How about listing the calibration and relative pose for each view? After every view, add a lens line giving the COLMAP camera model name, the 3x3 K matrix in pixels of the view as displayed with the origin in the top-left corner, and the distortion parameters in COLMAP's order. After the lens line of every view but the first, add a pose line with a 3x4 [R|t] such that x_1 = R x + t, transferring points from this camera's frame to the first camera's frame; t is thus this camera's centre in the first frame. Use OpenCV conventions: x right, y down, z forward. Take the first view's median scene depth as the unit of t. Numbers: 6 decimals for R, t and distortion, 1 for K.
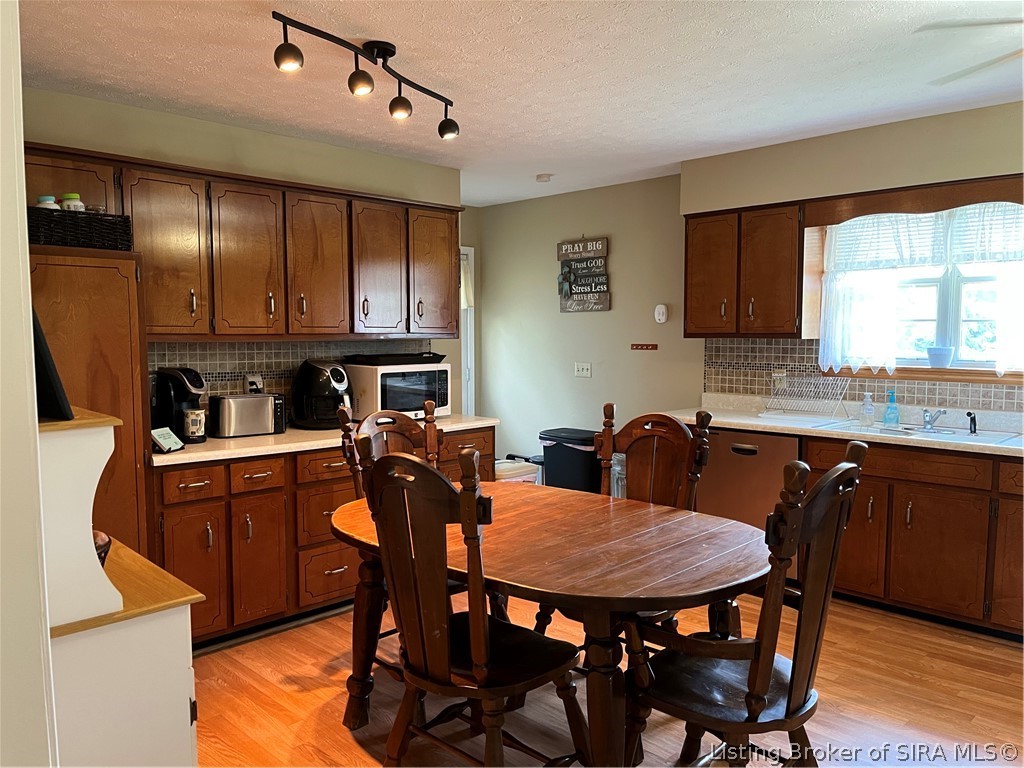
lens RADIAL K [[766.9, 0, 506.0], [0, 766.9, 384.9], [0, 0, 1]] dist [0.052203, -0.056104]
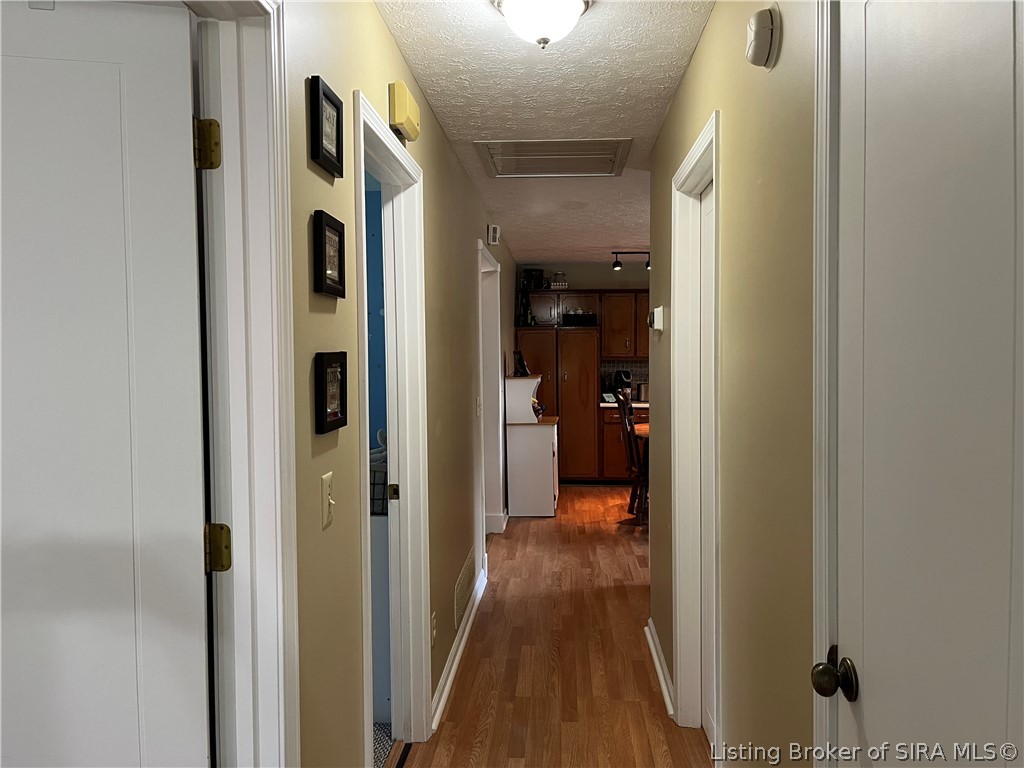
lens RADIAL K [[766.9, 0, 512.8], [0, 766.9, 382.9], [0, 0, 1]] dist [0.052203, -0.056104]
pose [[0.655343, 0.028789, -0.754783, 0.266492], [-0.047955, 0.998843, -0.003538, 0.009388], [0.753808, 0.038514, 0.655965, -0.191657]]
